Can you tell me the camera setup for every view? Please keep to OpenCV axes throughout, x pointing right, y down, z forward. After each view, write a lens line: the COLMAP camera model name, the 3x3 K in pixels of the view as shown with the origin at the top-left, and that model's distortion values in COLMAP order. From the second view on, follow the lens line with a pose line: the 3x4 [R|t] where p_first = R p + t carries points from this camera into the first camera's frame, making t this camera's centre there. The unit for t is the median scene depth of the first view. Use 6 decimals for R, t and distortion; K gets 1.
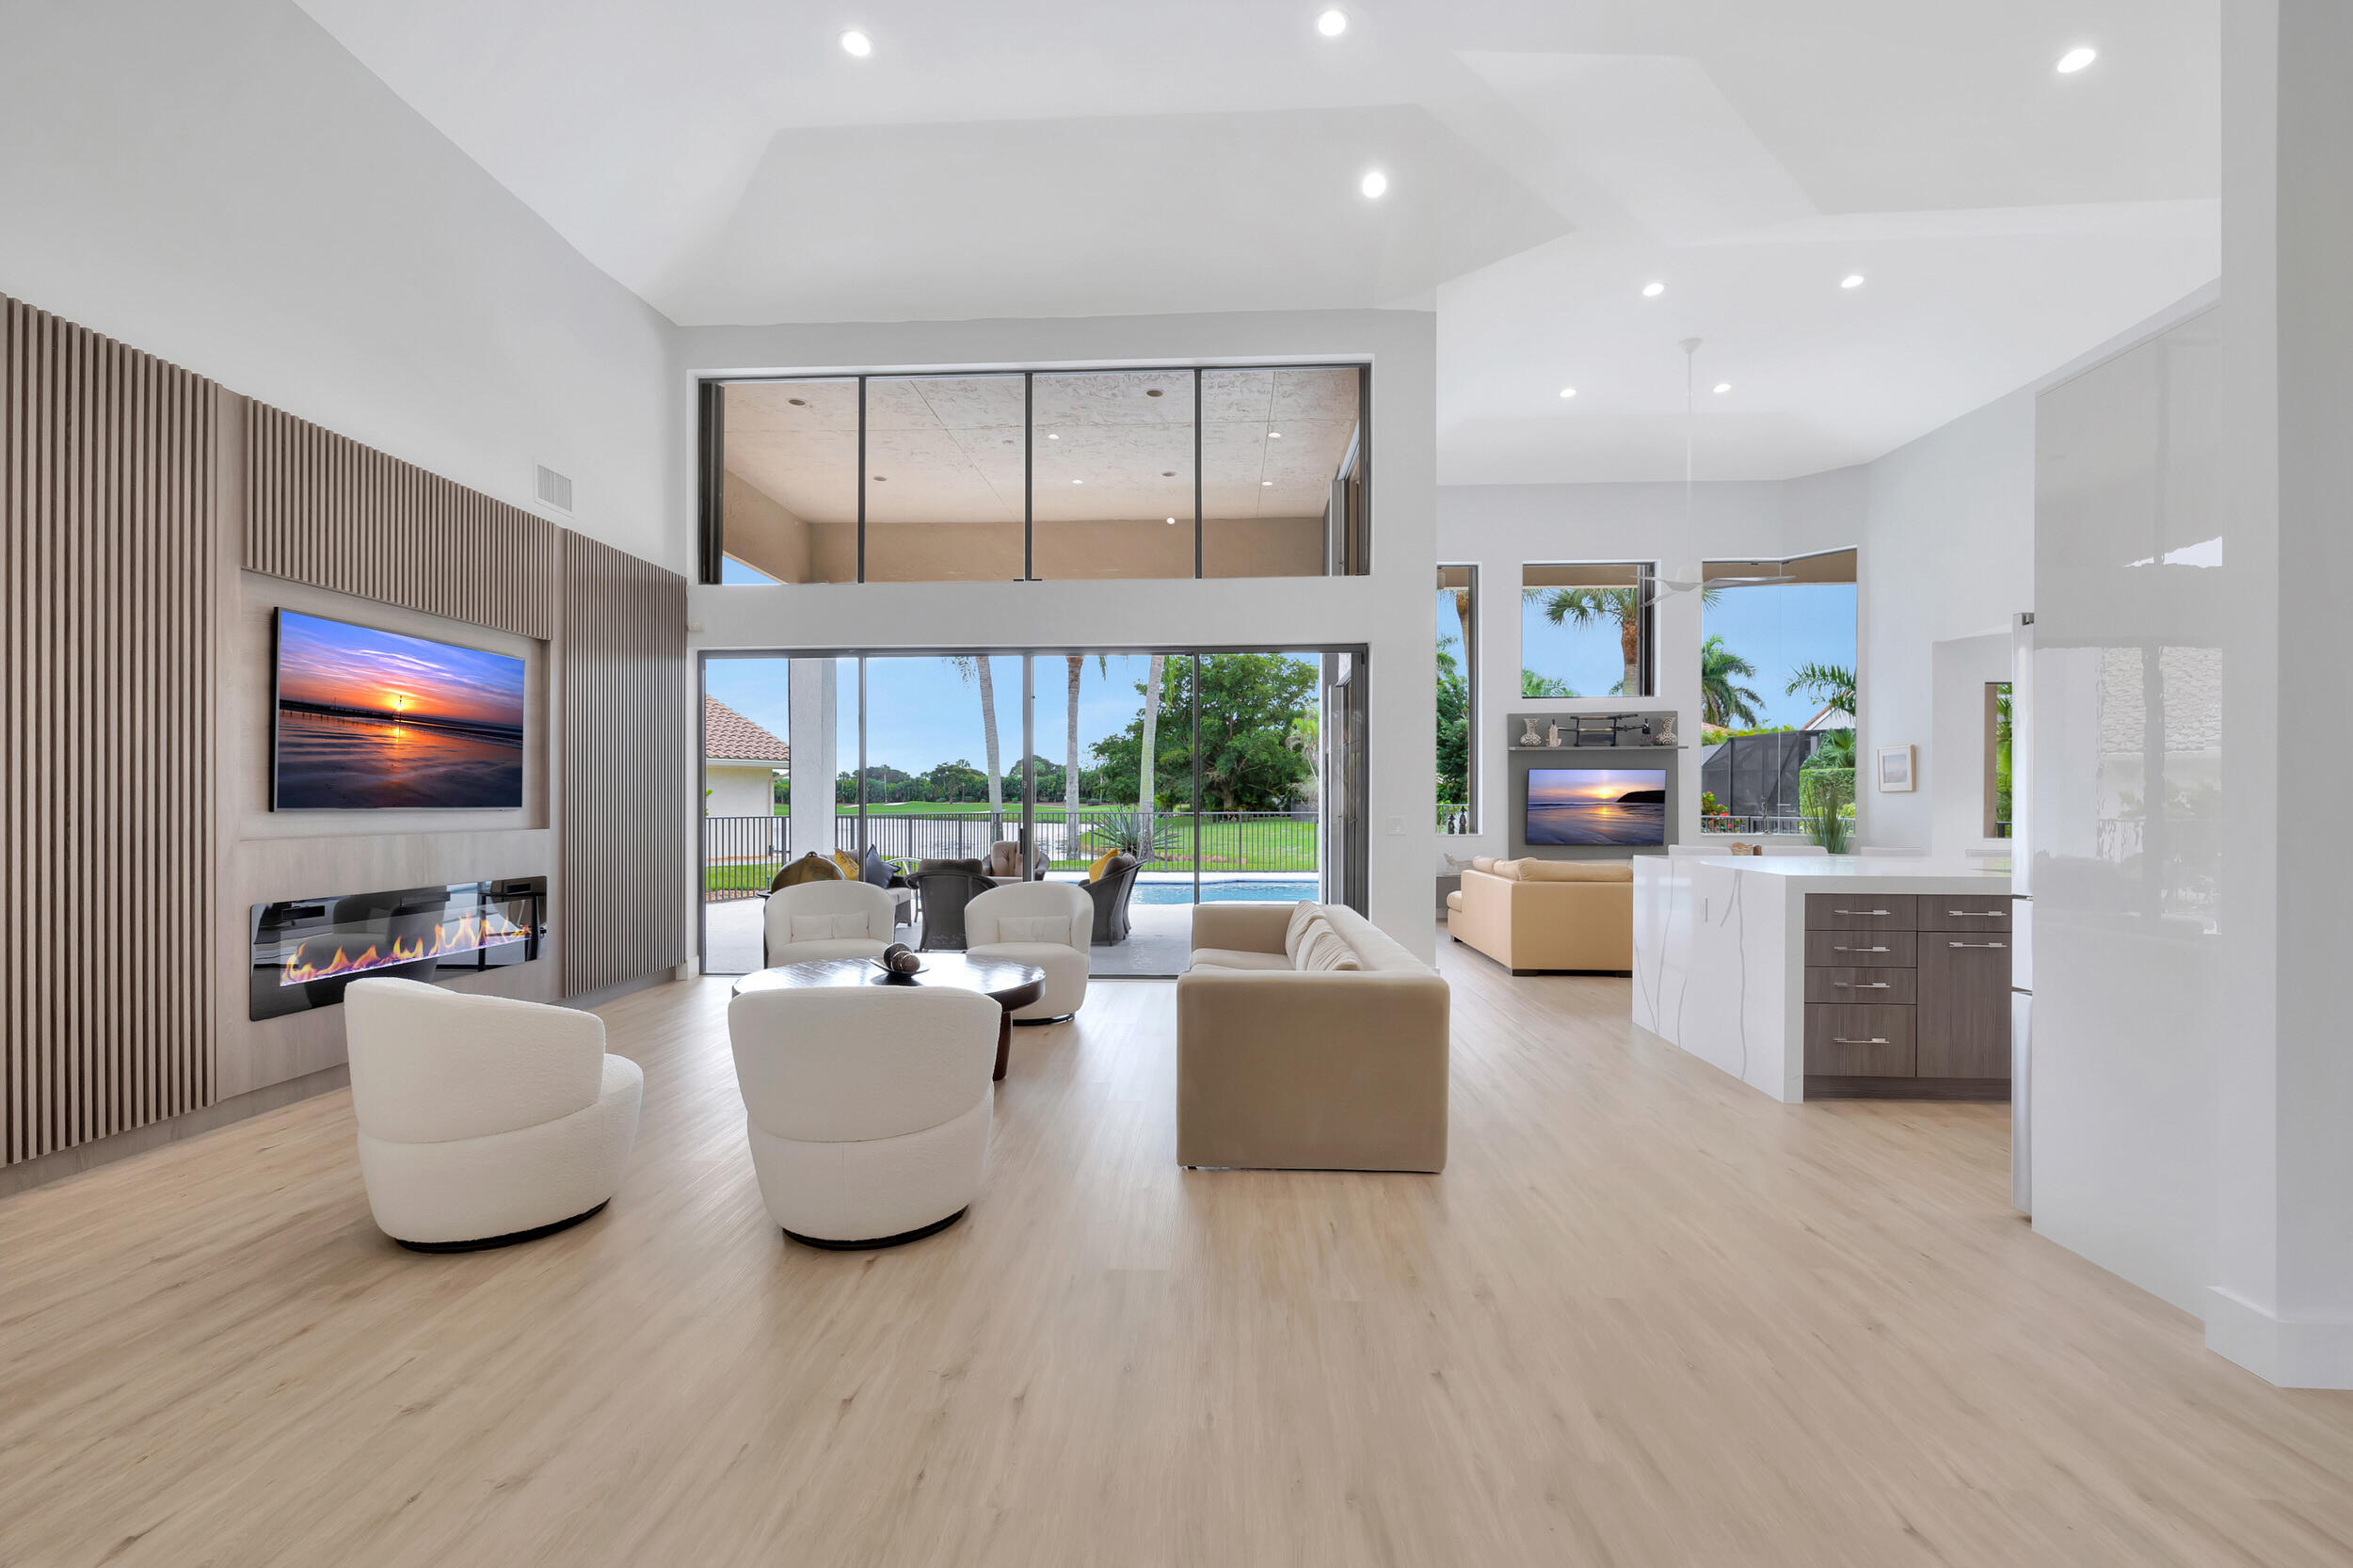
lens RADIAL K [[1014.7, 0, 1169.8], [0, 1014.7, 798.2], [0, 0, 1]] dist [0.005944, 0.000630]
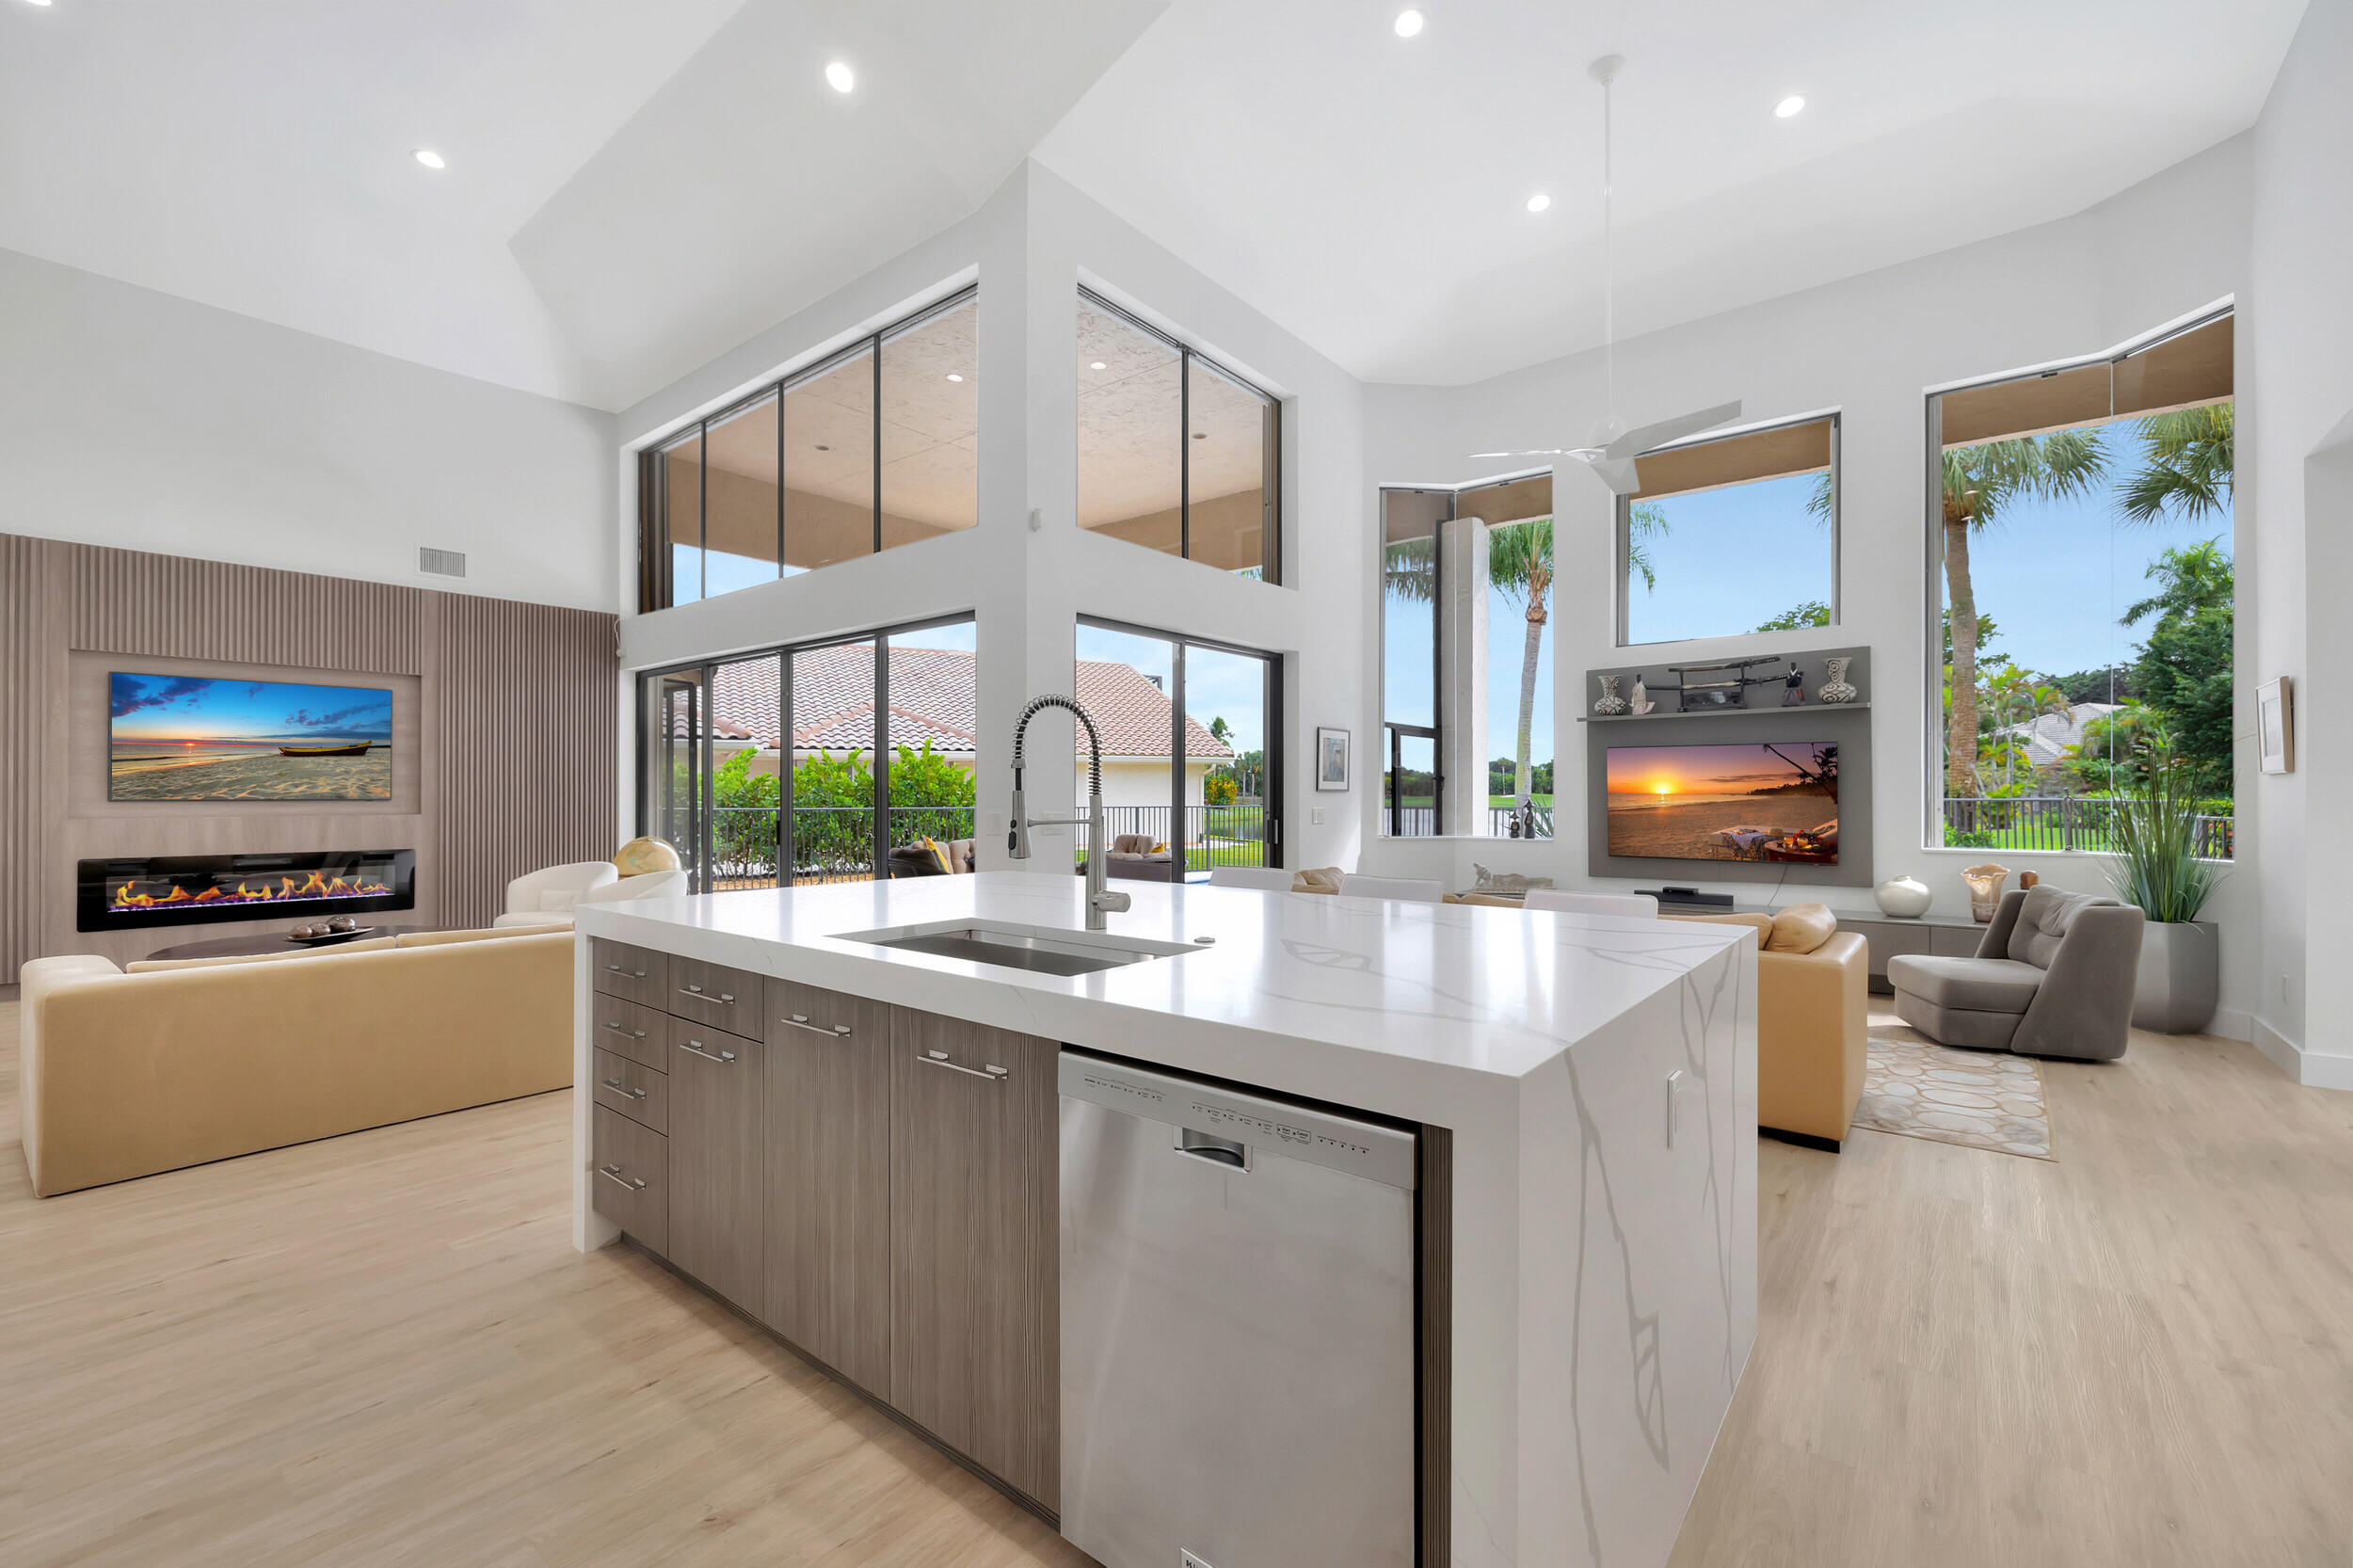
lens RADIAL K [[975.8, 0, 1164.4], [0, 975.8, 780.3], [0, 0, 1]] dist [-0.001942, -0.000461]
pose [[0.807202, -0.006330, -0.590241, 0.475966], [0.000846, 0.999954, -0.009566, -0.000101], [0.590275, 0.007223, 0.807170, 0.262036]]
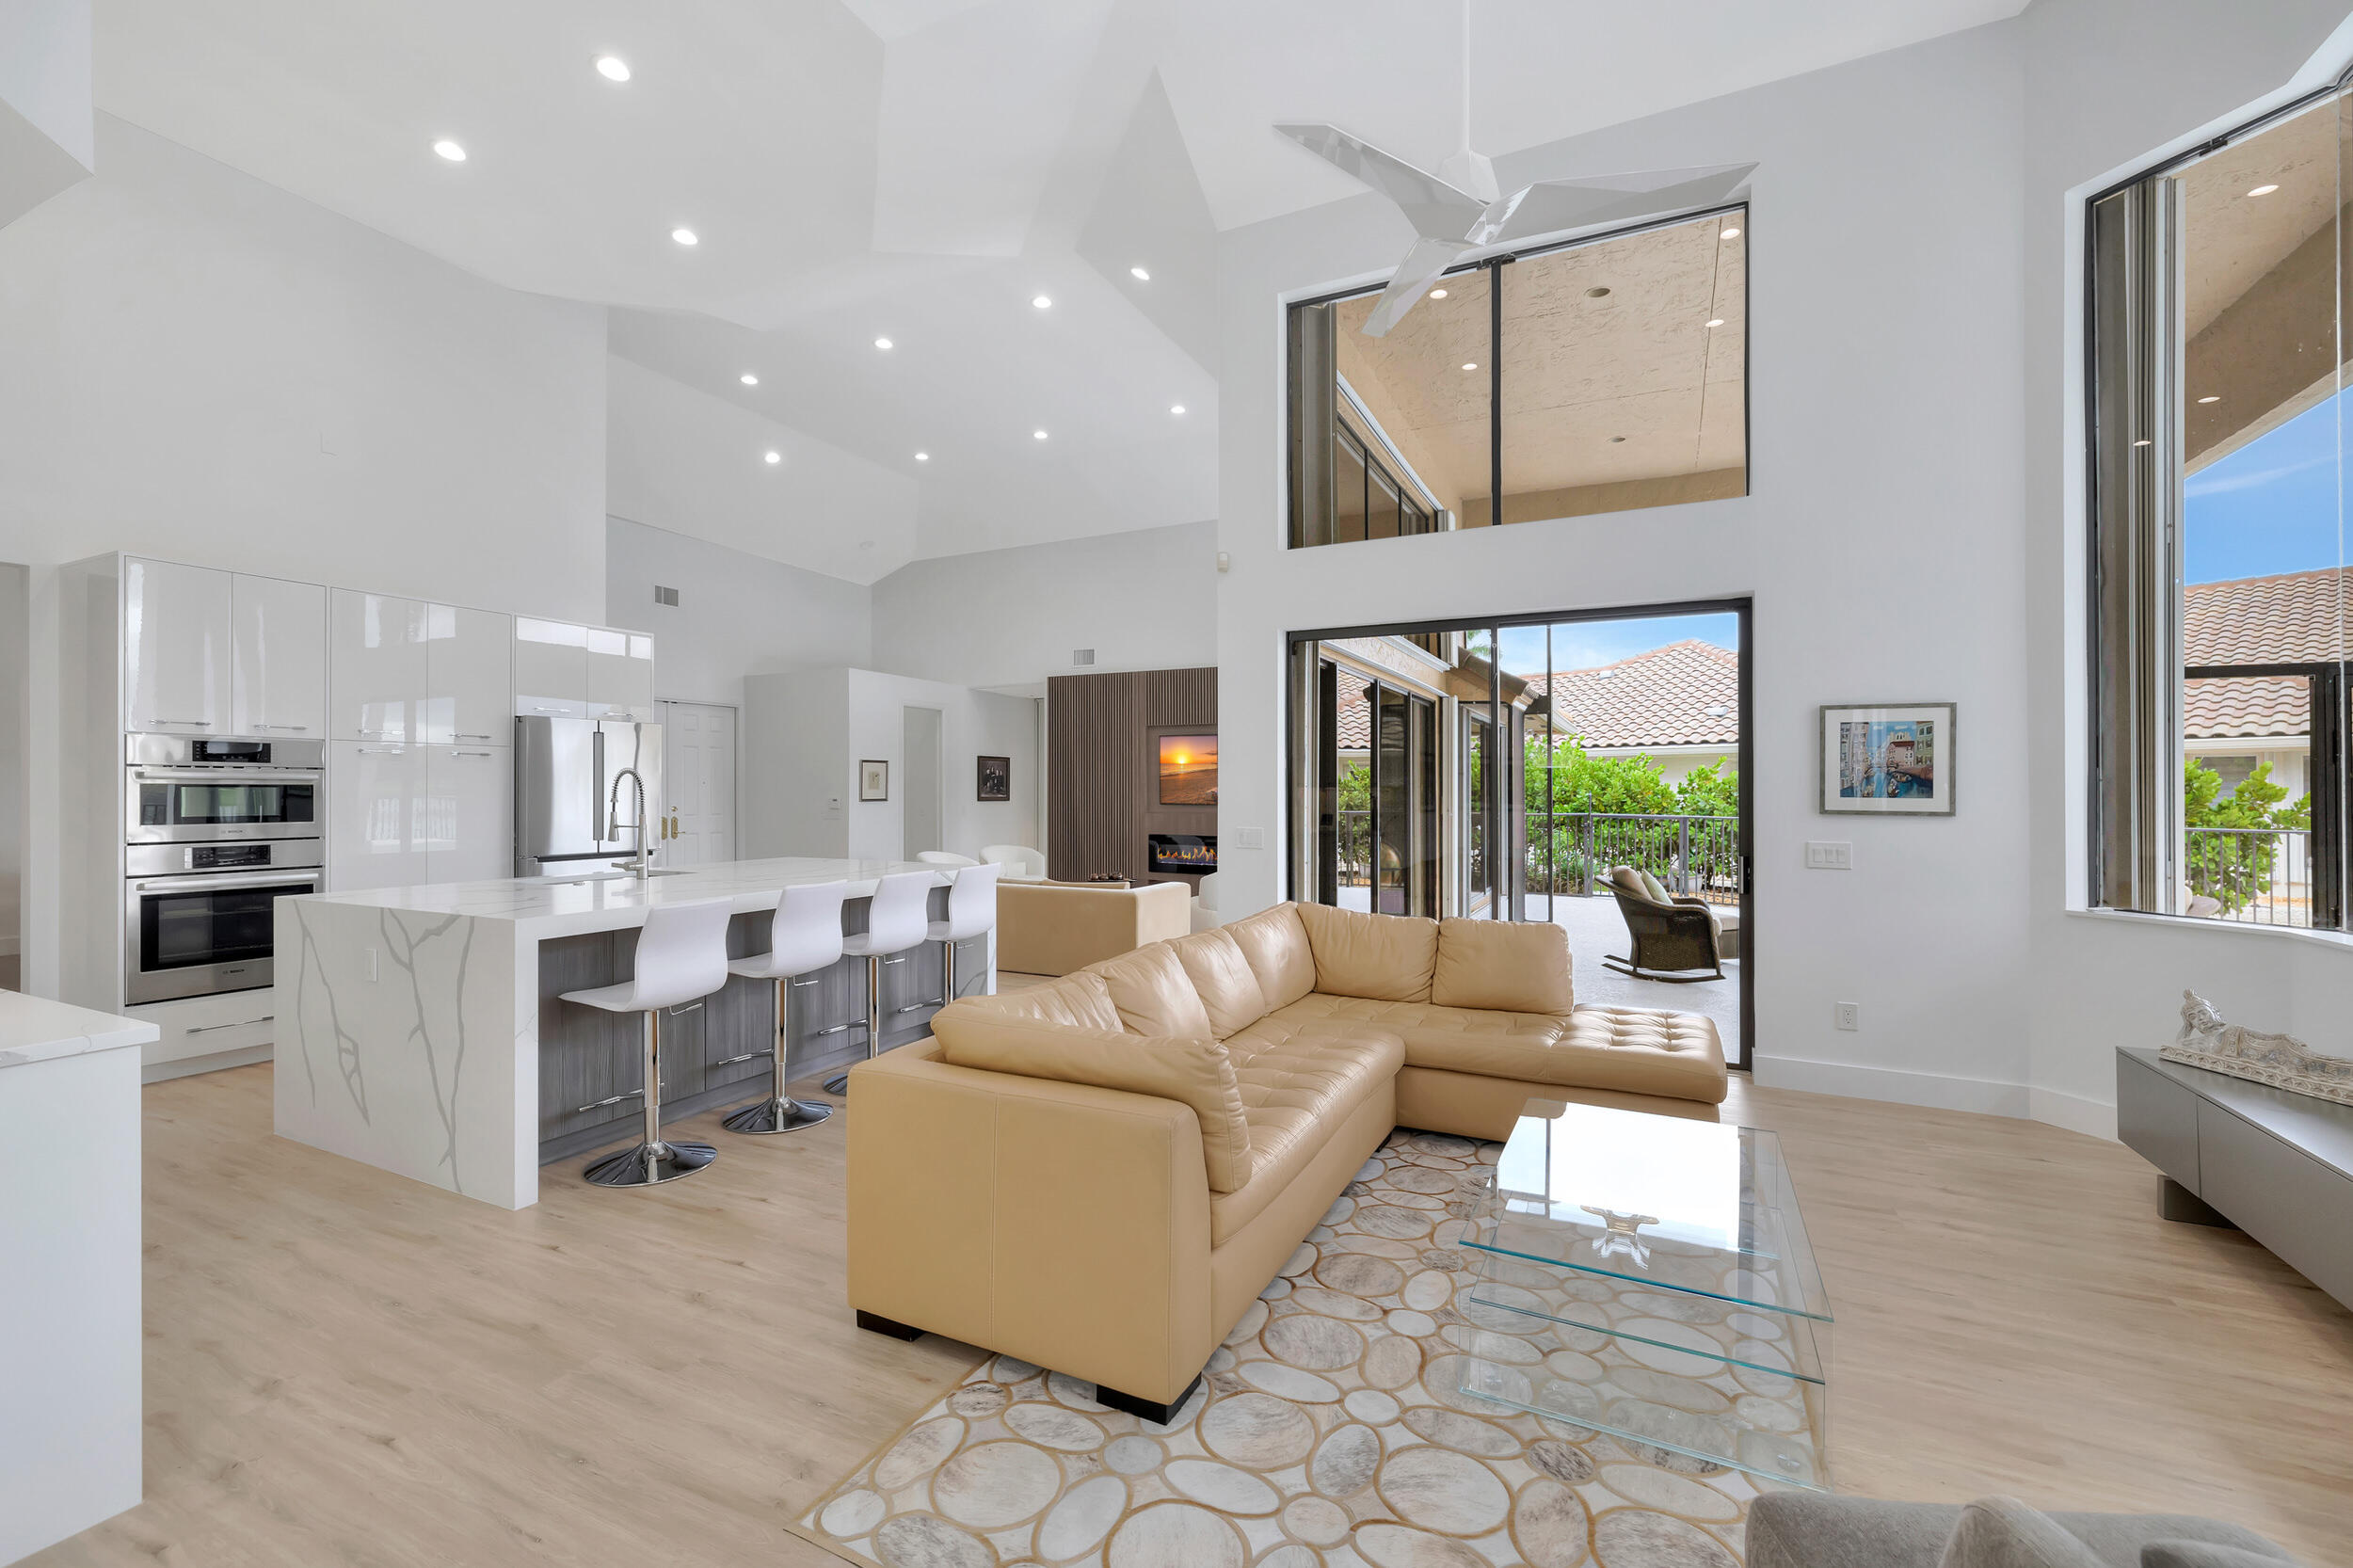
lens RADIAL K [[1008.3, 0, 1176.5], [0, 1008.3, 784.0], [0, 0, 1]] dist [0.017008, -0.000002]
pose [[-0.387378, -0.008091, -0.921885, 0.647365], [-0.001101, 0.999965, -0.008313, -0.007162], [0.921920, -0.002206, -0.387373, 0.770900]]
